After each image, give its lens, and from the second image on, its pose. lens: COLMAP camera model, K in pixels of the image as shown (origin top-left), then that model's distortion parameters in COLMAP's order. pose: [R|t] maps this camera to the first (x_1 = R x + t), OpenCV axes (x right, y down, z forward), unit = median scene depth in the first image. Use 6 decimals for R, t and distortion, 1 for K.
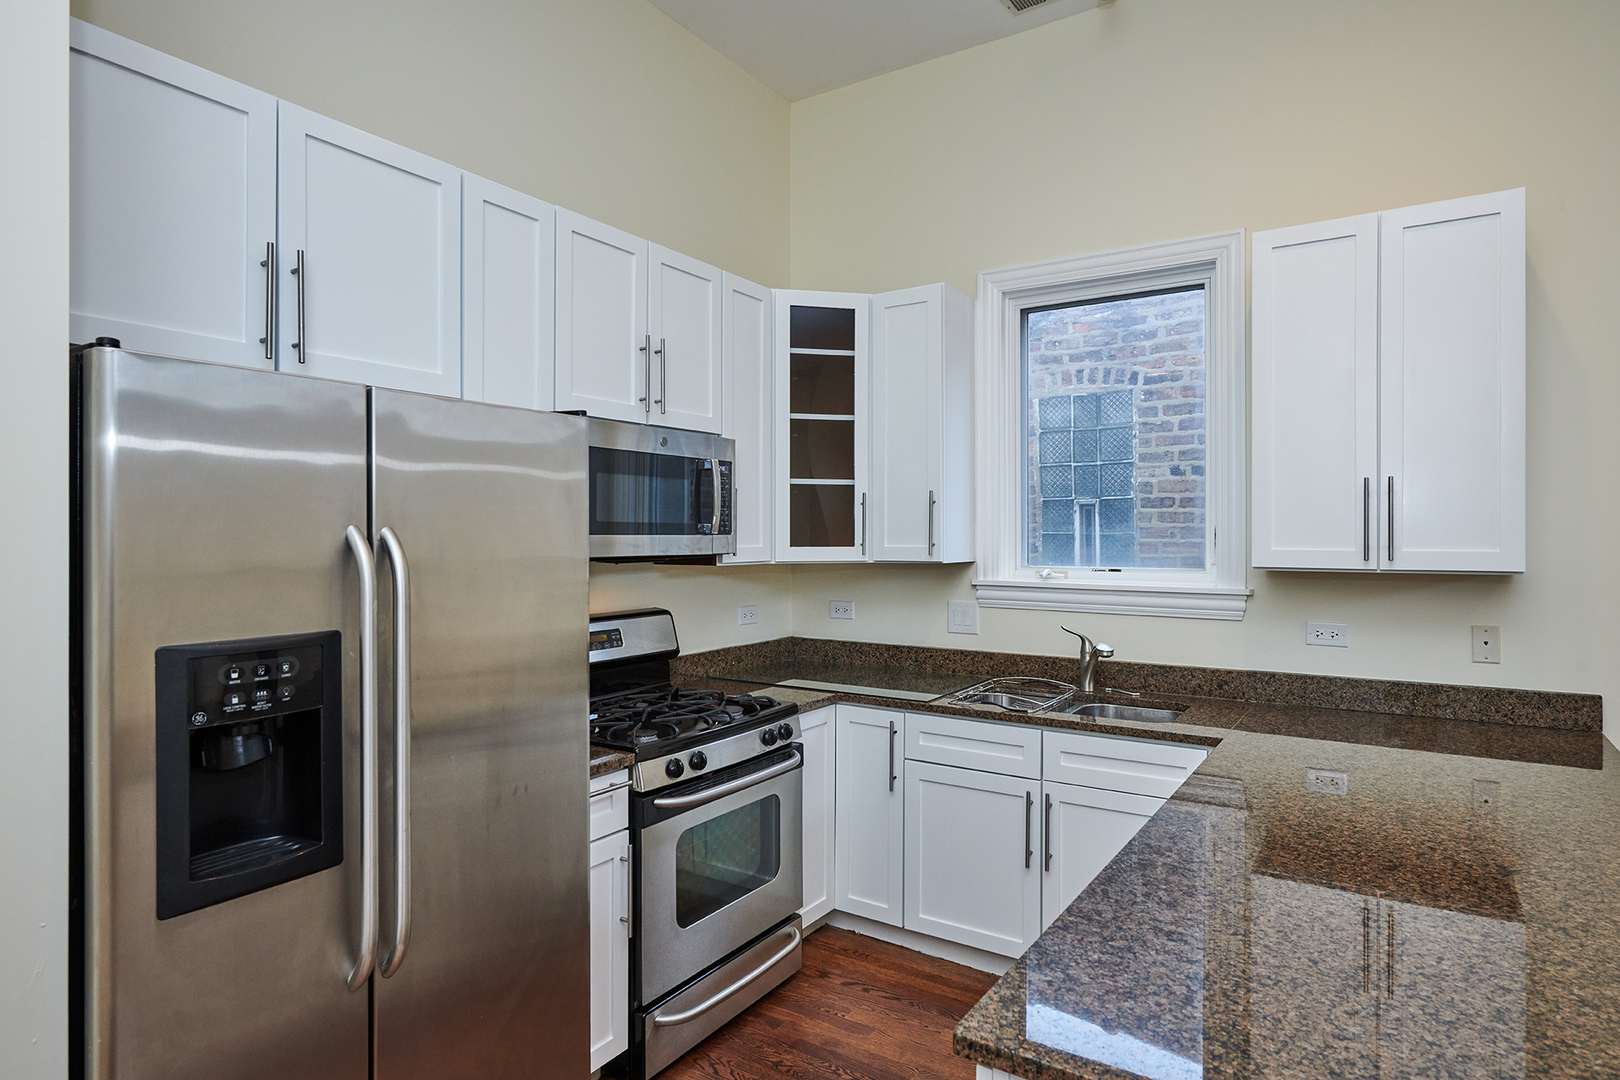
lens RADIAL K [[894.3, 0, 818.3], [0, 894.3, 532.4], [0, 0, 1]] dist [-0.007470, -0.000938]
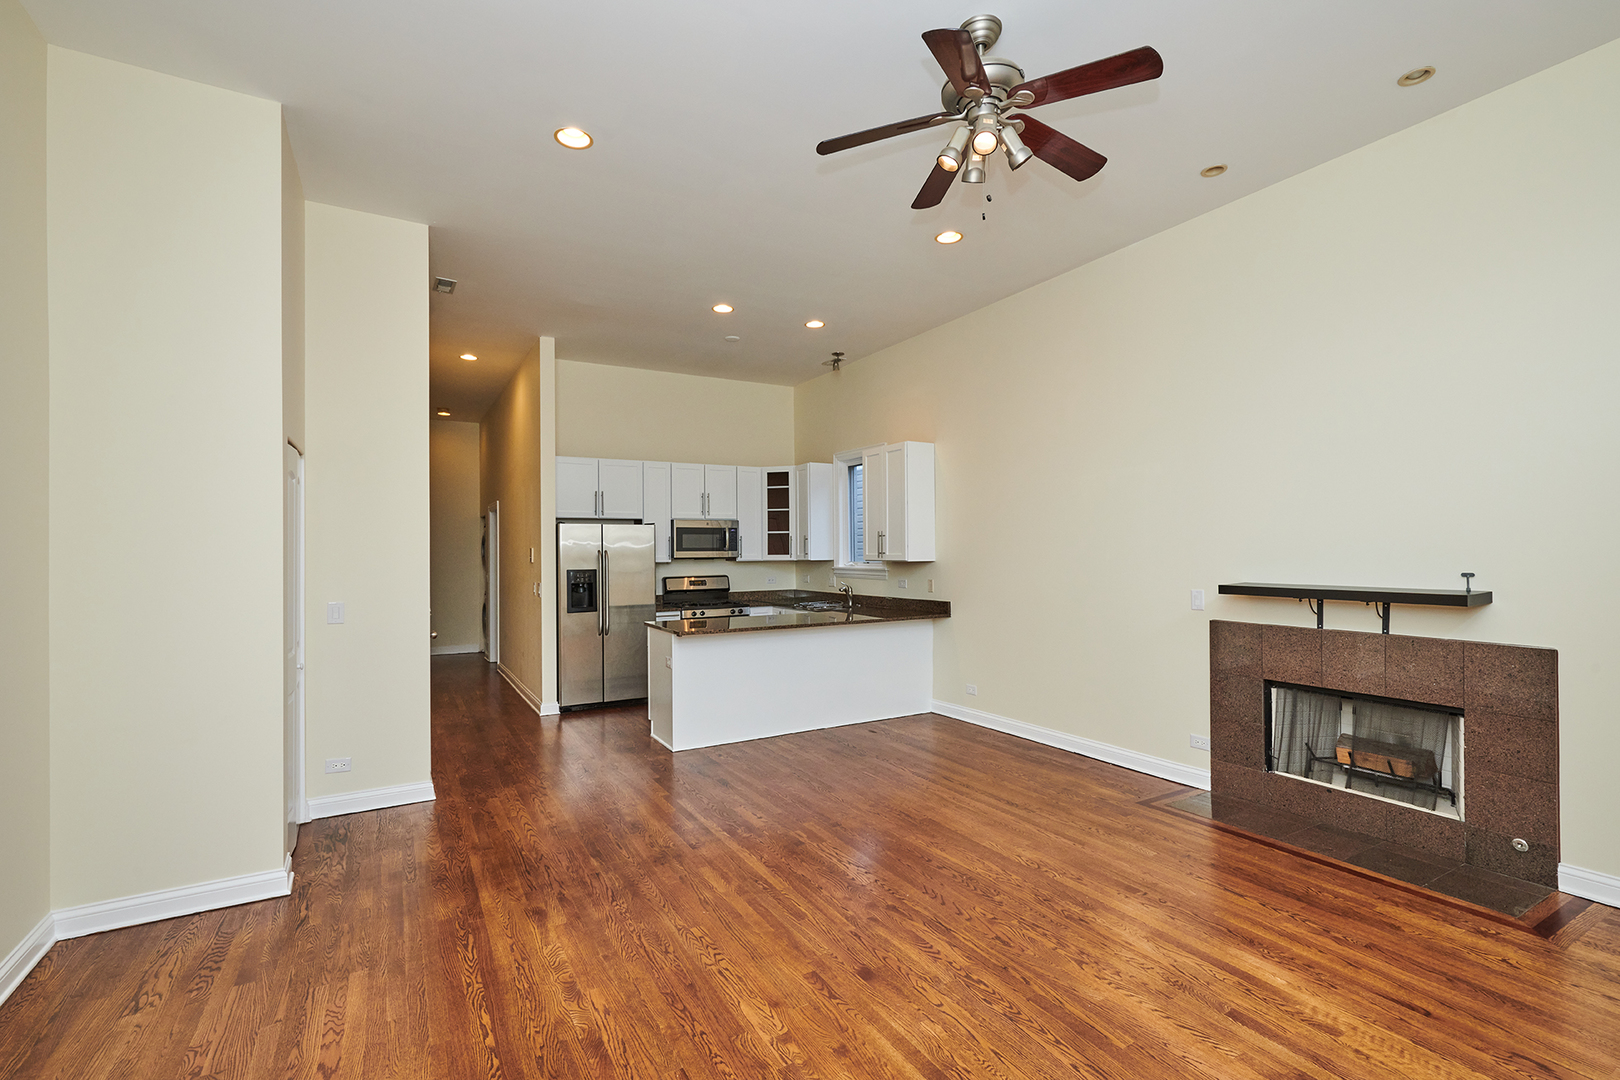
lens RADIAL K [[738.7, 0, 813.4], [0, 738.7, 551.3], [0, 0, 1]] dist [0.002878, -0.000117]
pose [[0.889500, -0.007523, -0.456872, 1.314055], [0.008911, 0.999960, 0.000885, 0.003866], [0.456847, -0.004859, 0.889532, -1.175213]]
